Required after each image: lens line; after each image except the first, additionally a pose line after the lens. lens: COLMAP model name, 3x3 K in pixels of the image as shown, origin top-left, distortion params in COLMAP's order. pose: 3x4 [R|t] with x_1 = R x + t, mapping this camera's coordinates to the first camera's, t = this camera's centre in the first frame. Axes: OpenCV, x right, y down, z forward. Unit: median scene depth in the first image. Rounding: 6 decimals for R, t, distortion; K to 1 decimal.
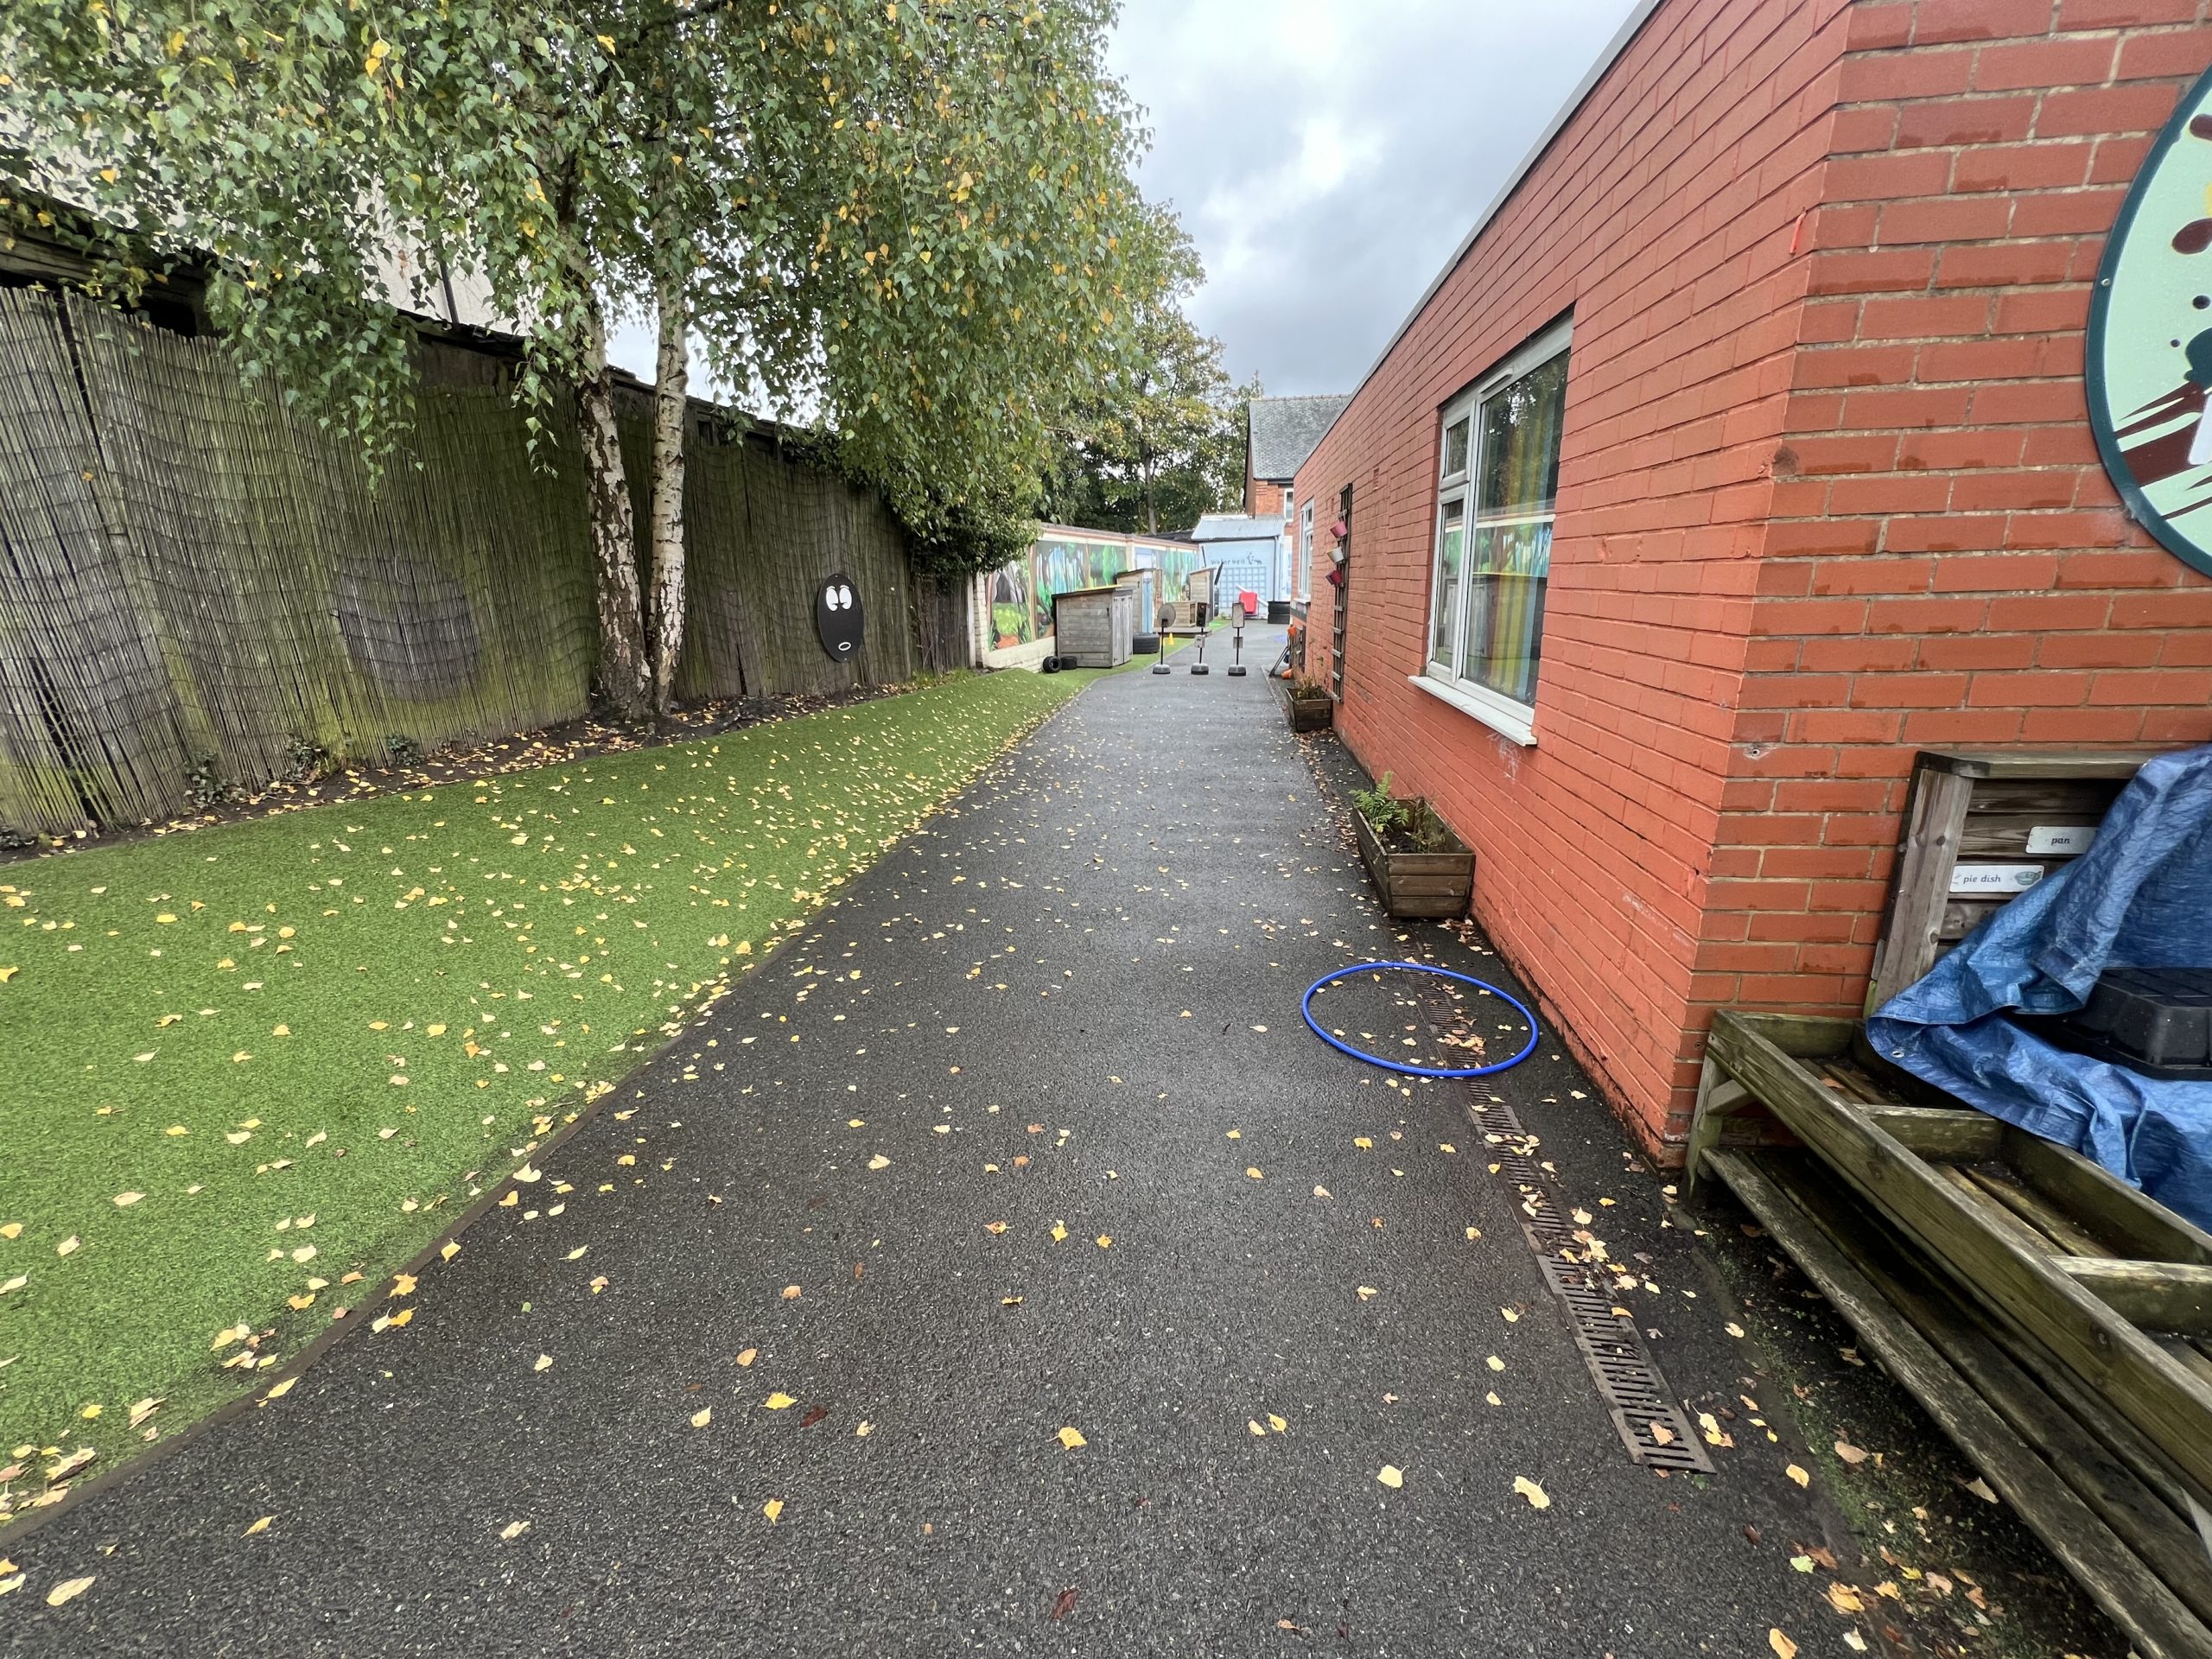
lens RADIAL K [[883.0, 0, 1103.8], [0, 883.0, 826.6], [0, 0, 1]] dist [-0.003635, -0.000472]
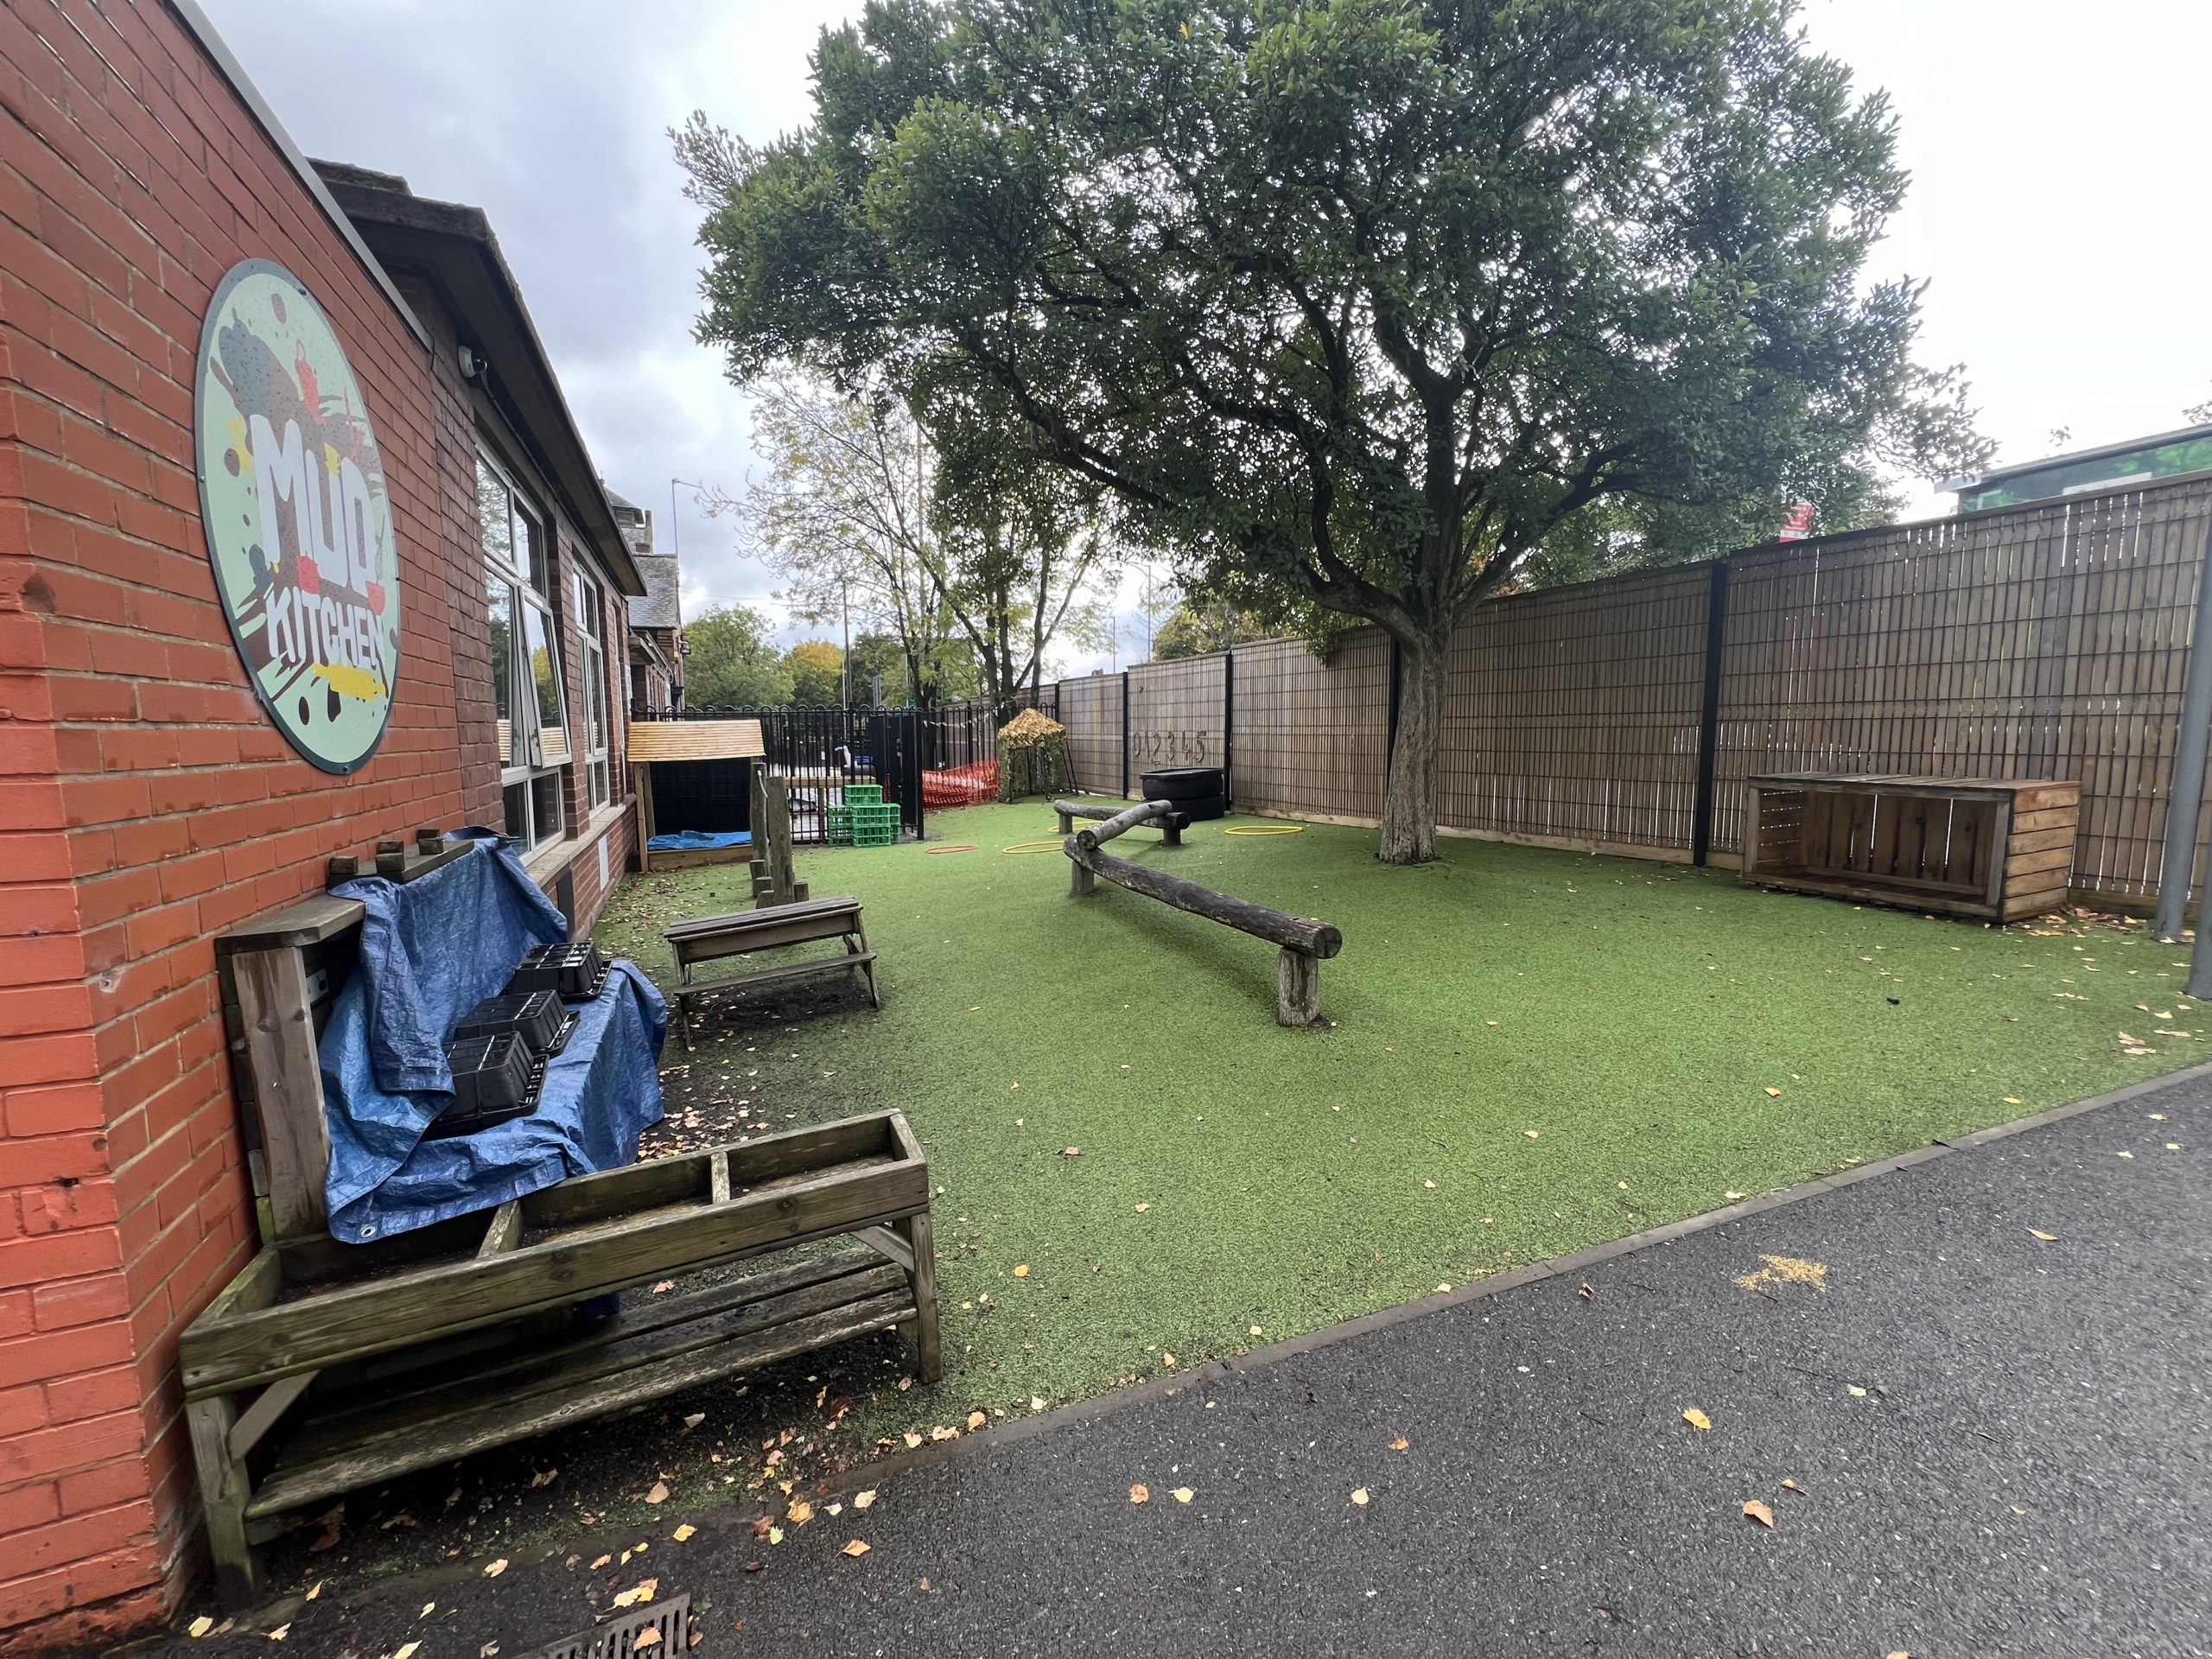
lens RADIAL K [[883.0, 0, 1106.1], [0, 883.0, 827.6], [0, 0, 1]] dist [-0.003635, -0.000472]
pose [[-0.519435, -0.064029, 0.852108, -0.322757], [0.249122, 0.942523, 0.222685, -0.181982], [-0.817389, 0.327949, -0.473629, 0.712032]]
